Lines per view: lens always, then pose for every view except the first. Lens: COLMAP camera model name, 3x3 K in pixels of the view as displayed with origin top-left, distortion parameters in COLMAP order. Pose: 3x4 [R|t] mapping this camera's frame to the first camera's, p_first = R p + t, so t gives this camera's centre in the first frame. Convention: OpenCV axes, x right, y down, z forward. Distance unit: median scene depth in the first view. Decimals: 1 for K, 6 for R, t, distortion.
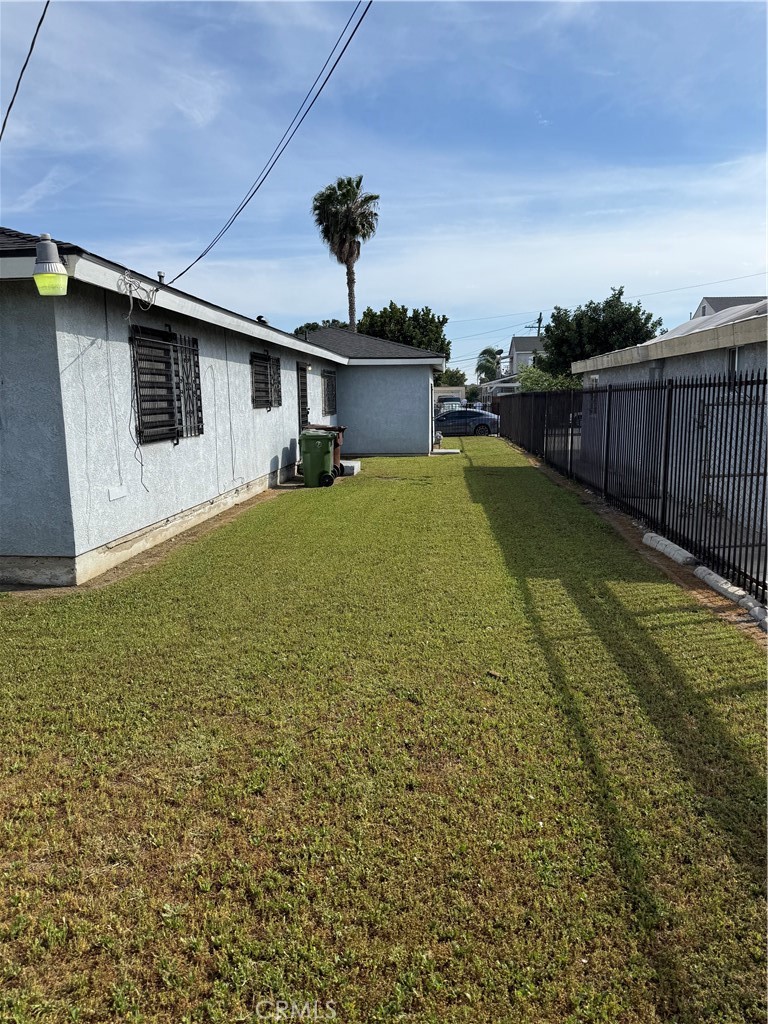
lens RADIAL K [[721.7, 0, 383.6], [0, 721.7, 513.4], [0, 0, 1]] dist [0.033318, -0.032215]
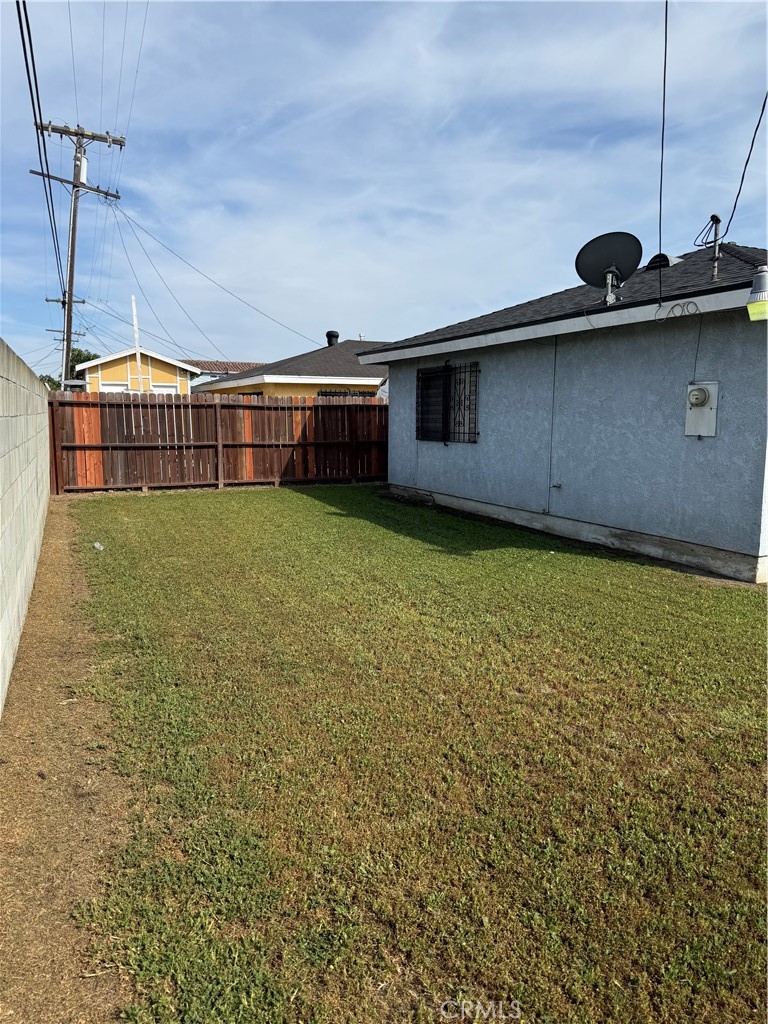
lens RADIAL K [[721.7, 0, 382.0], [0, 721.7, 507.1], [0, 0, 1]] dist [0.033318, -0.032215]
pose [[0.512204, 0.121257, -0.850261, 0.201800], [-0.140818, 0.988443, 0.056133, 0.004957], [0.847241, 0.090981, 0.523359, -0.050318]]
